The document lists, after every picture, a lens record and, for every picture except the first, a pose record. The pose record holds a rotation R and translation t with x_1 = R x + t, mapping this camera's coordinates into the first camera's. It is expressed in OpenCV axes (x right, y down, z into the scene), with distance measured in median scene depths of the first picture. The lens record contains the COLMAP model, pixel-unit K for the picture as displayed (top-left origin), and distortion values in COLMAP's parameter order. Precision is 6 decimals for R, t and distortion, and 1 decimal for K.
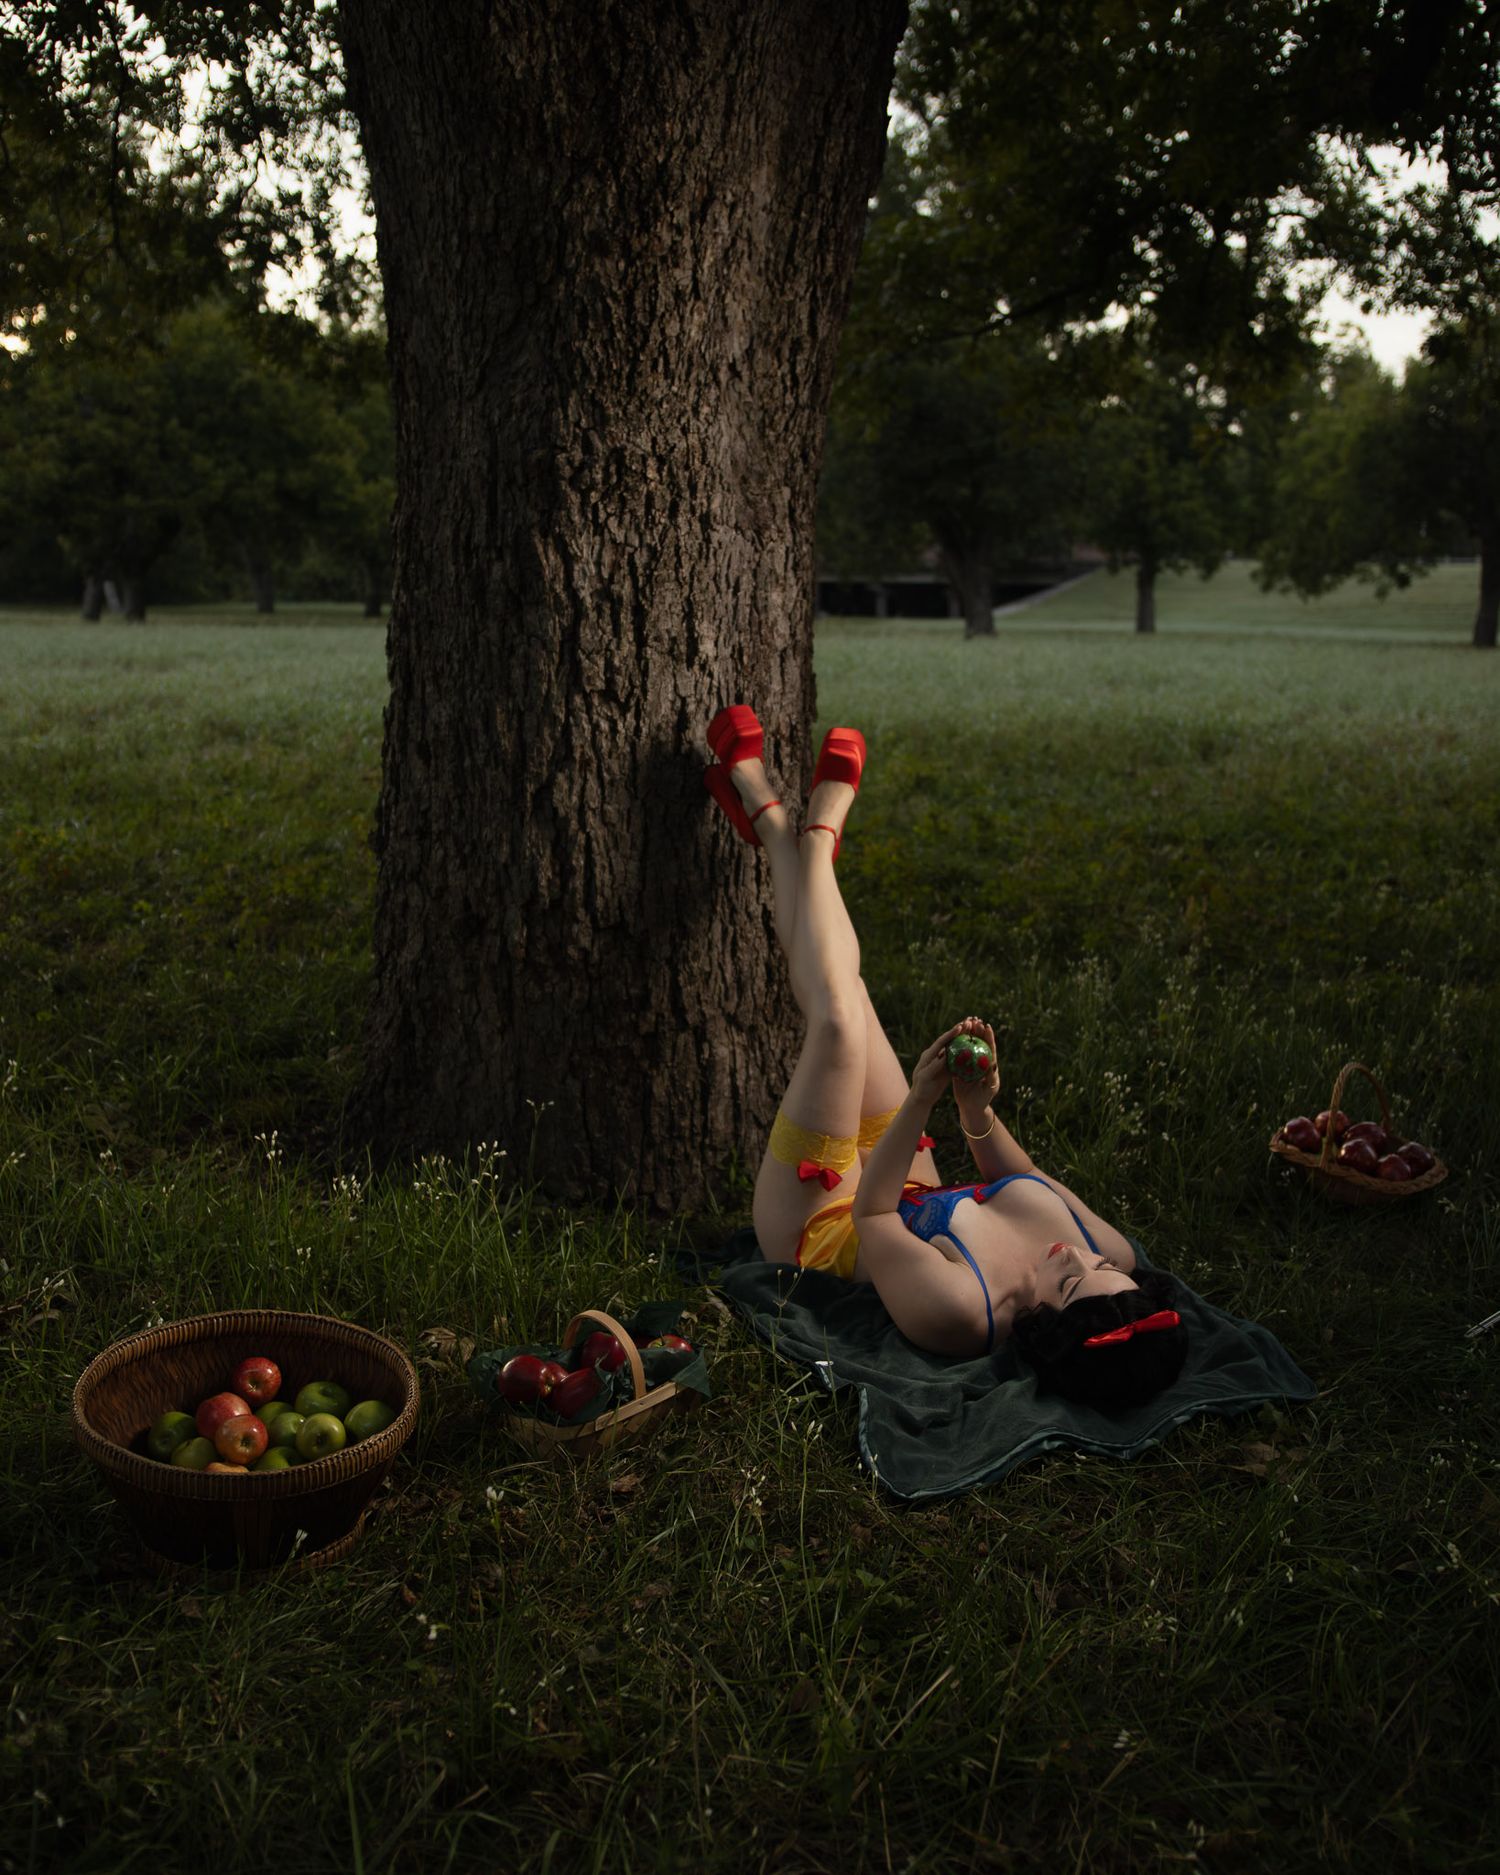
lens RADIAL K [[2491.8, 0, 750.0], [0, 2491.8, 937.5], [0, 0, 1]] dist [-0.034146, -0.021266]
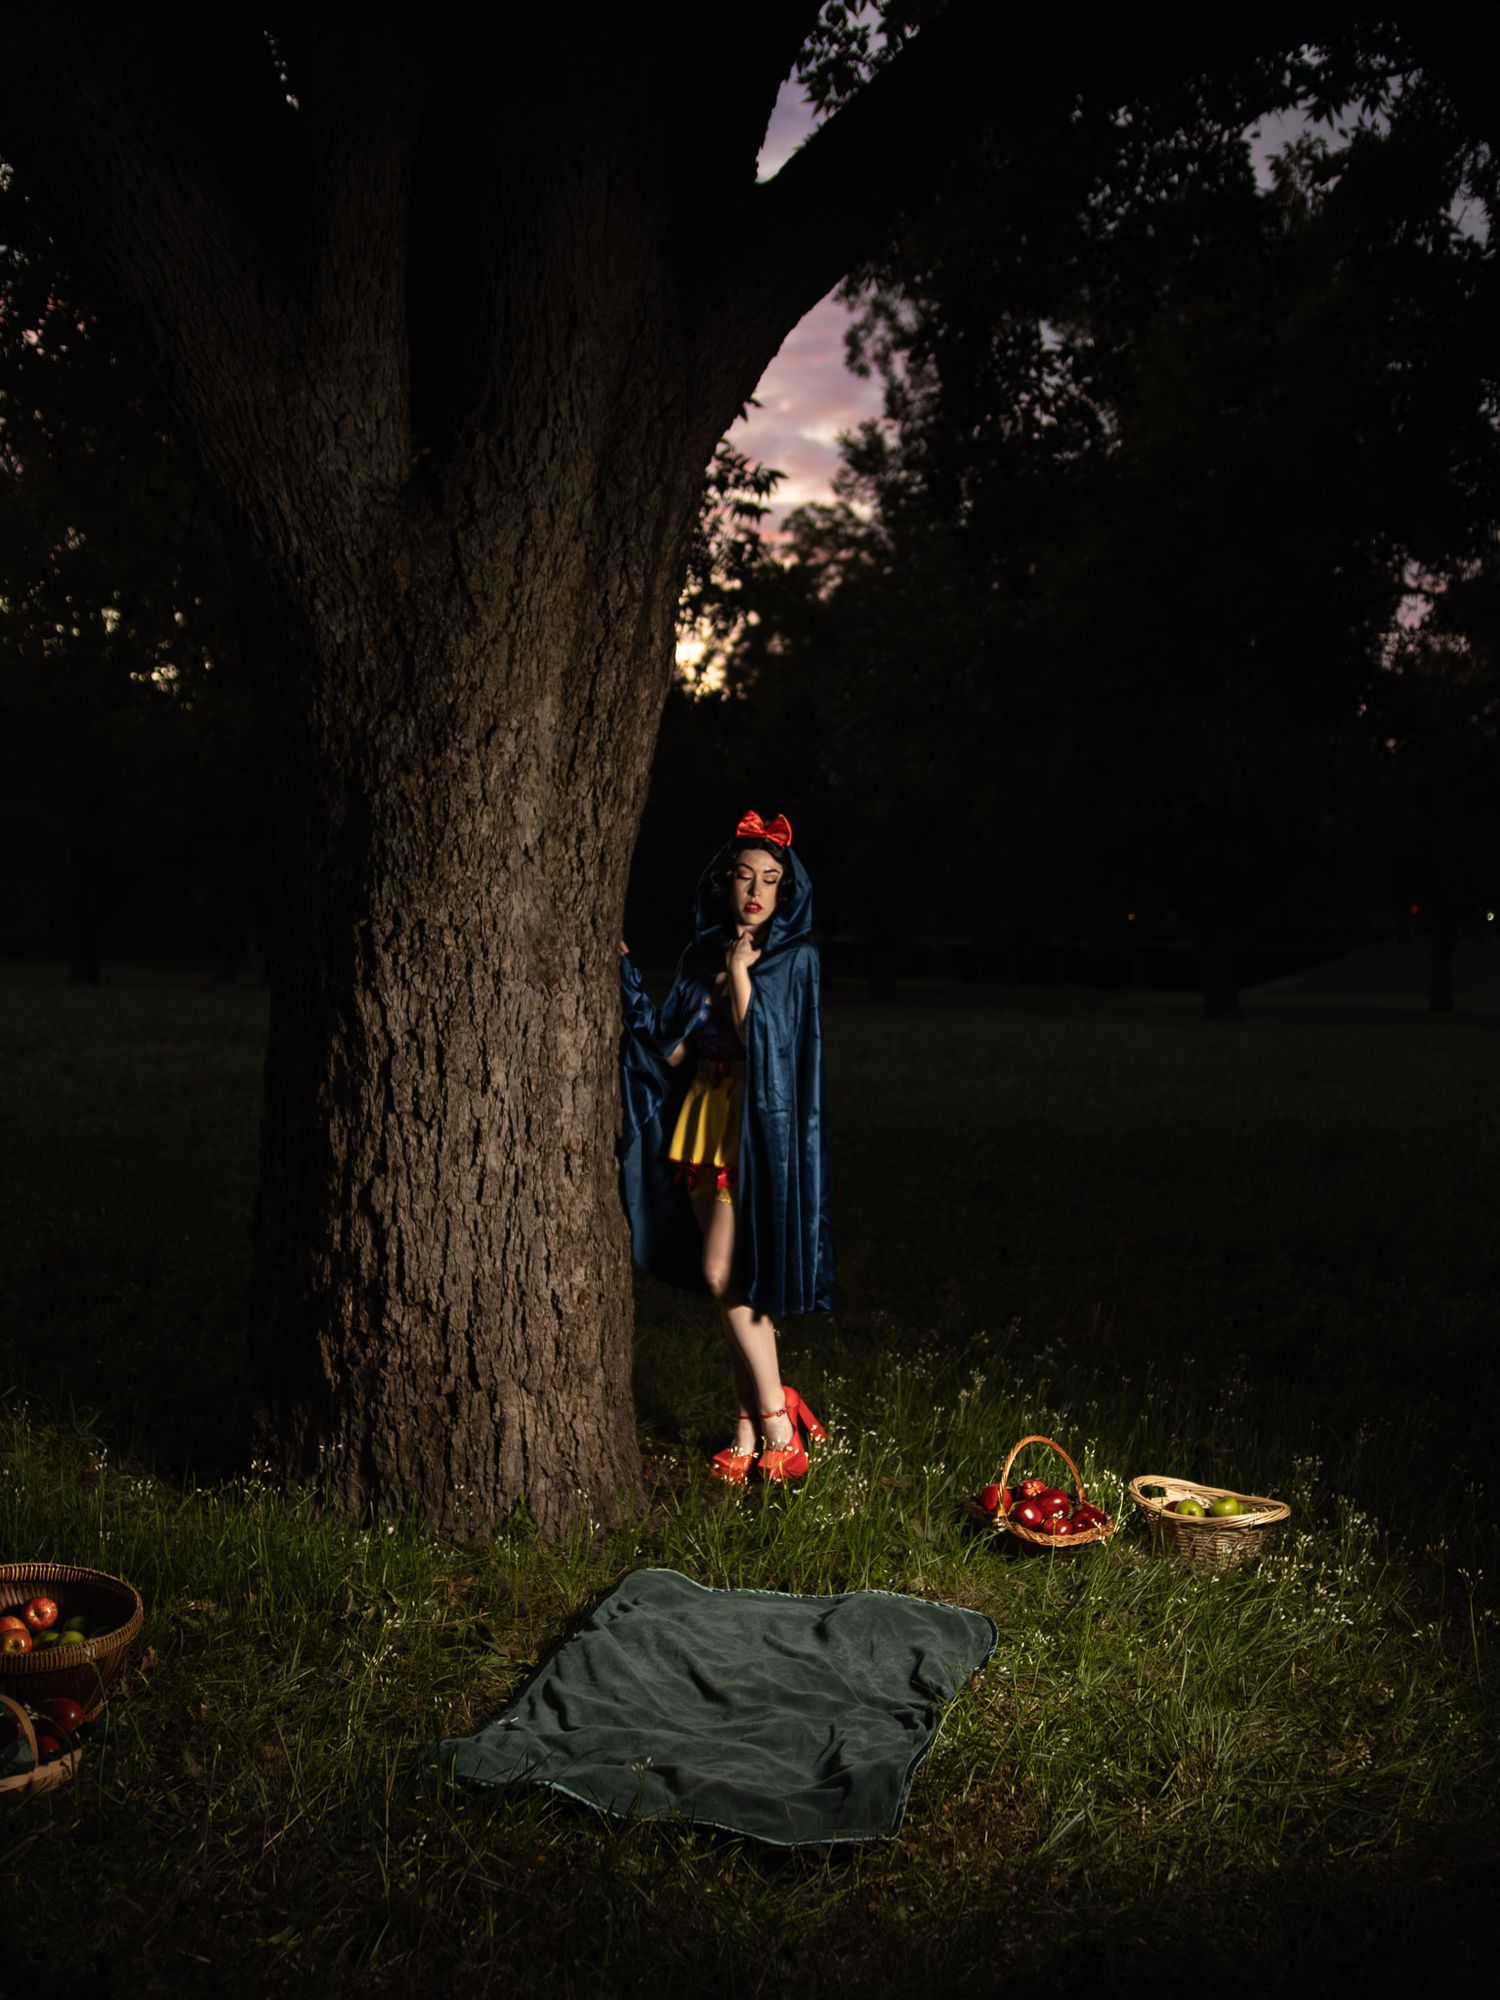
lens RADIAL K [[3470.9, 0, 750.0], [0, 3470.9, 1000.0], [0, 0, 1]] dist [-0.052346, 0.062833]
pose [[0.987816, 0.012715, -0.155104, 0.372309], [-0.029643, 0.993783, -0.107317, 0.025604], [0.152775, 0.110607, 0.982052, -0.672428]]
